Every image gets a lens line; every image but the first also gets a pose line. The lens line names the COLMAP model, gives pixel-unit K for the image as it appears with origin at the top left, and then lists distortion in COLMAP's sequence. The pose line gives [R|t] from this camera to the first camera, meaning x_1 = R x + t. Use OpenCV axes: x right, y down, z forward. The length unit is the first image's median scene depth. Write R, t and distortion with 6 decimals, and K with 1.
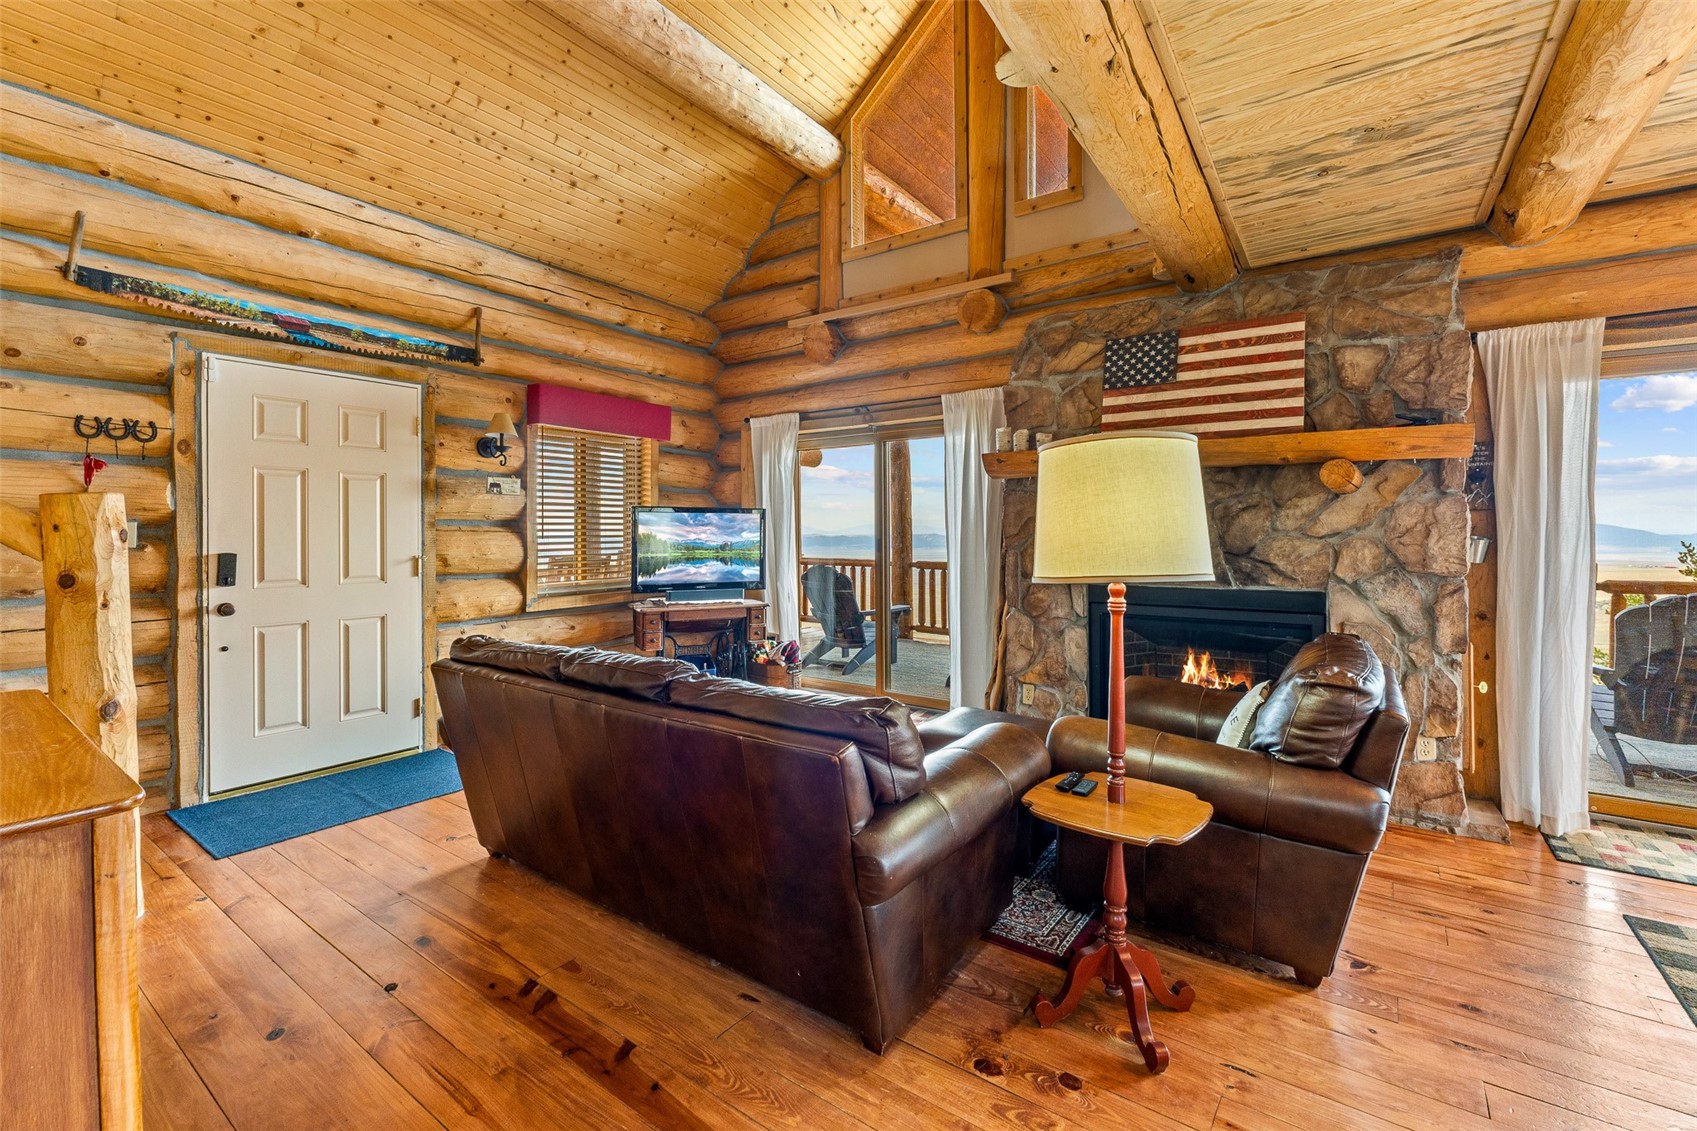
lens RADIAL K [[736.9, 0, 849.9], [0, 736.9, 529.7], [0, 0, 1]] dist [-0.008178, 0.000291]
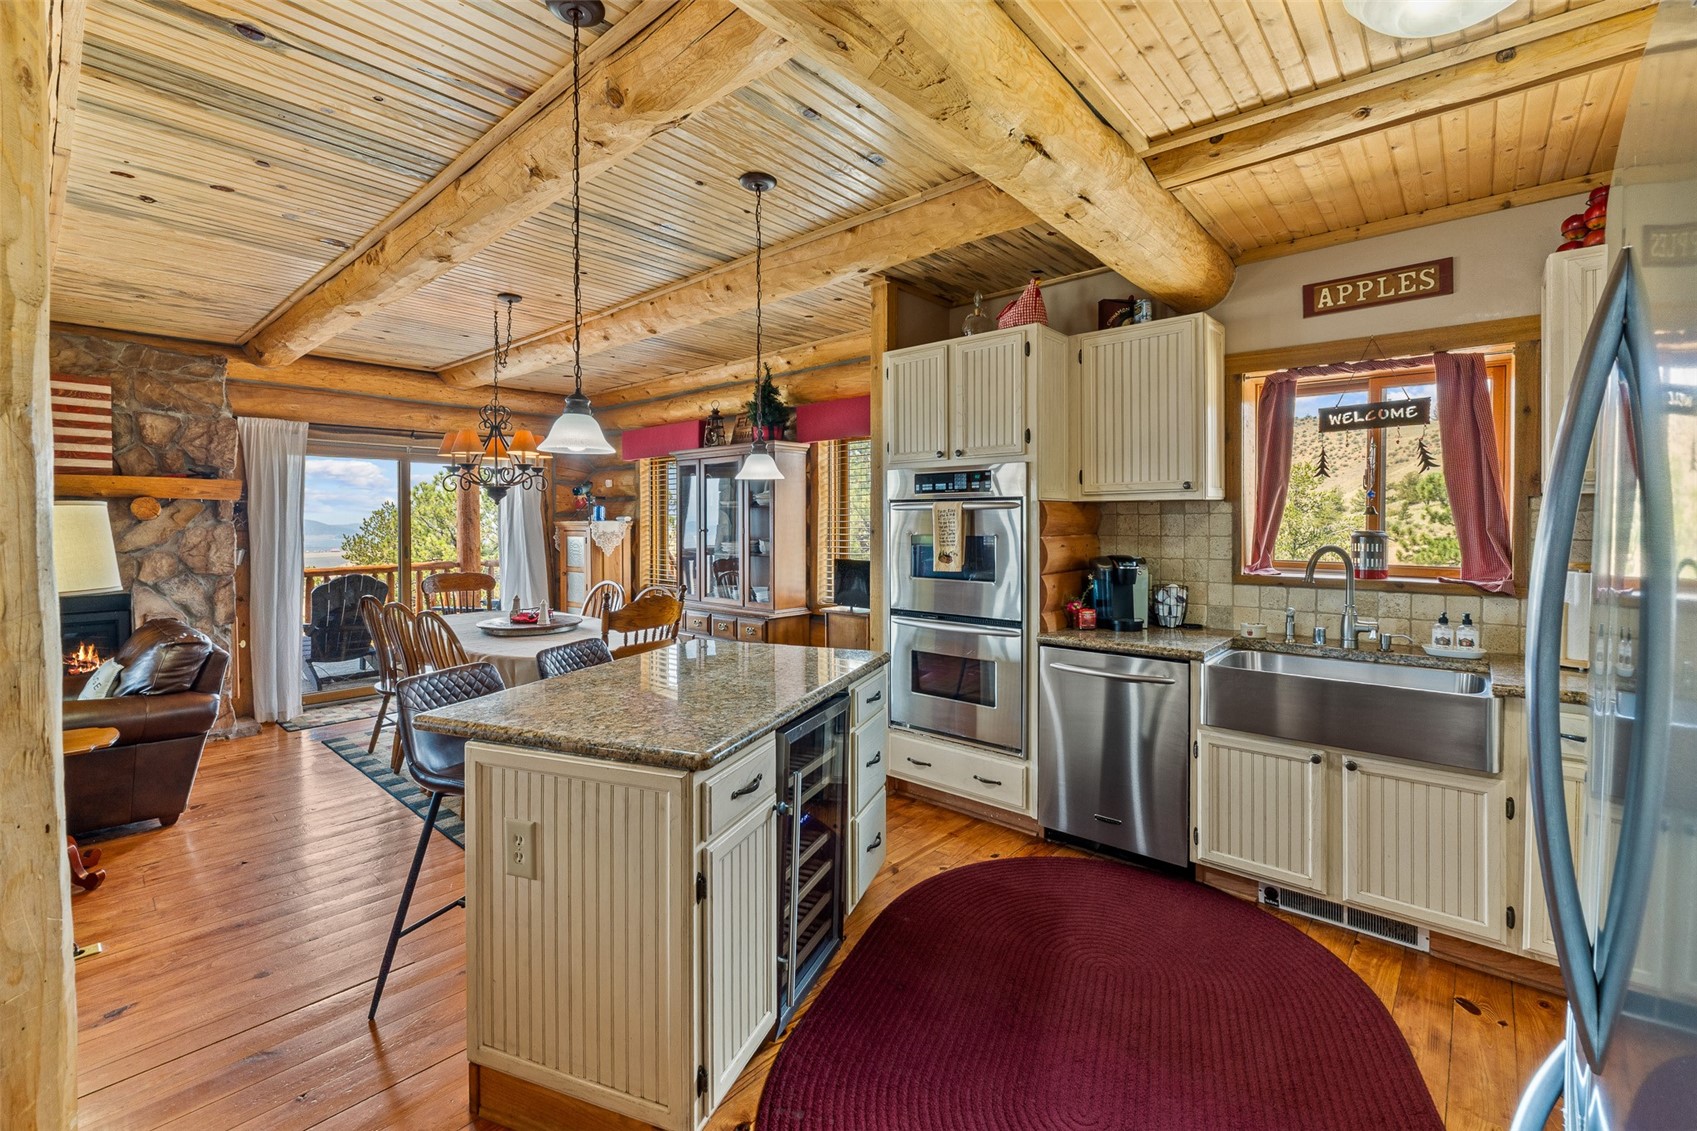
lens RADIAL K [[736.9, 0, 845.0], [0, 736.9, 527.4], [0, 0, 1]] dist [-0.008178, 0.000291]
pose [[0.118927, -0.005906, 0.992885, -0.511034], [-0.001093, 0.999981, 0.006080, -0.043709], [-0.992902, -0.001808, 0.118919, -0.444759]]
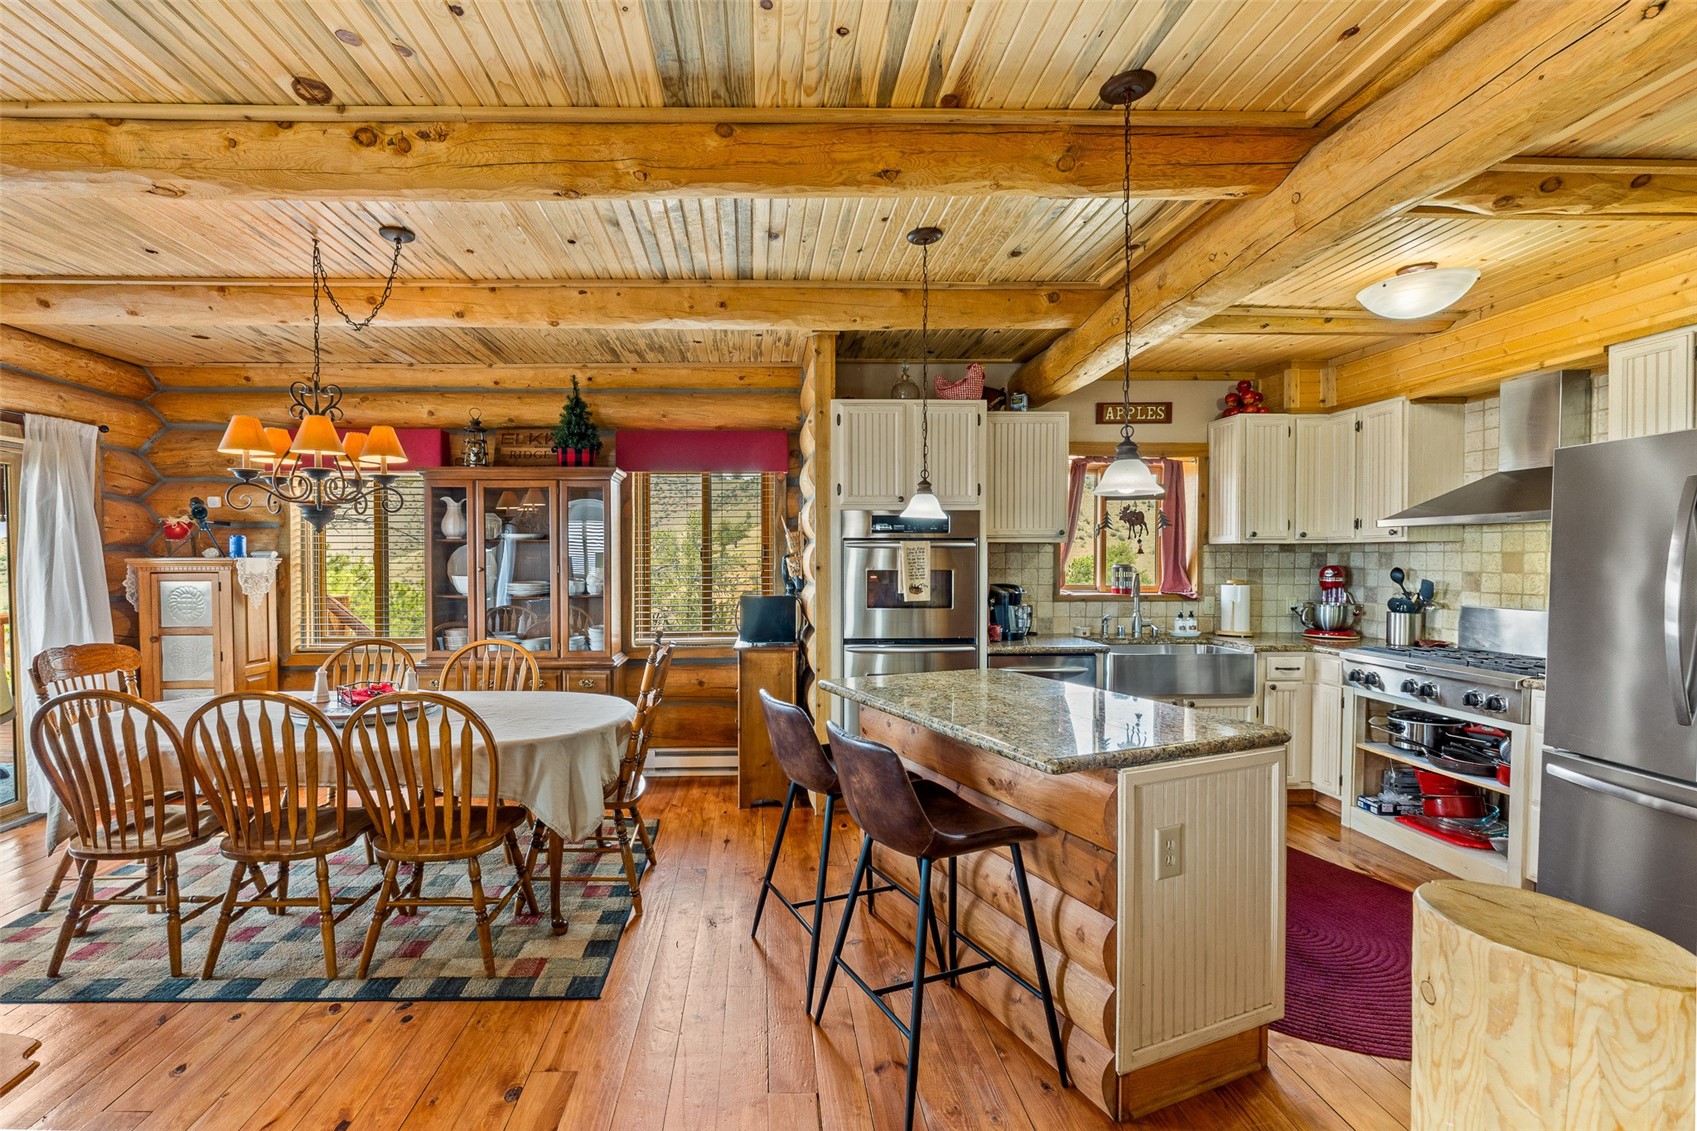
lens RADIAL K [[736.9, 0, 766.1], [0, 736.9, 568.5], [0, 0, 1]] dist [-0.008178, 0.000291]
pose [[-0.589298, -0.010013, 0.807854, -0.297804], [0.000425, 0.999919, 0.012704, -0.044270], [-0.807916, 0.007830, -0.589246, 0.404776]]
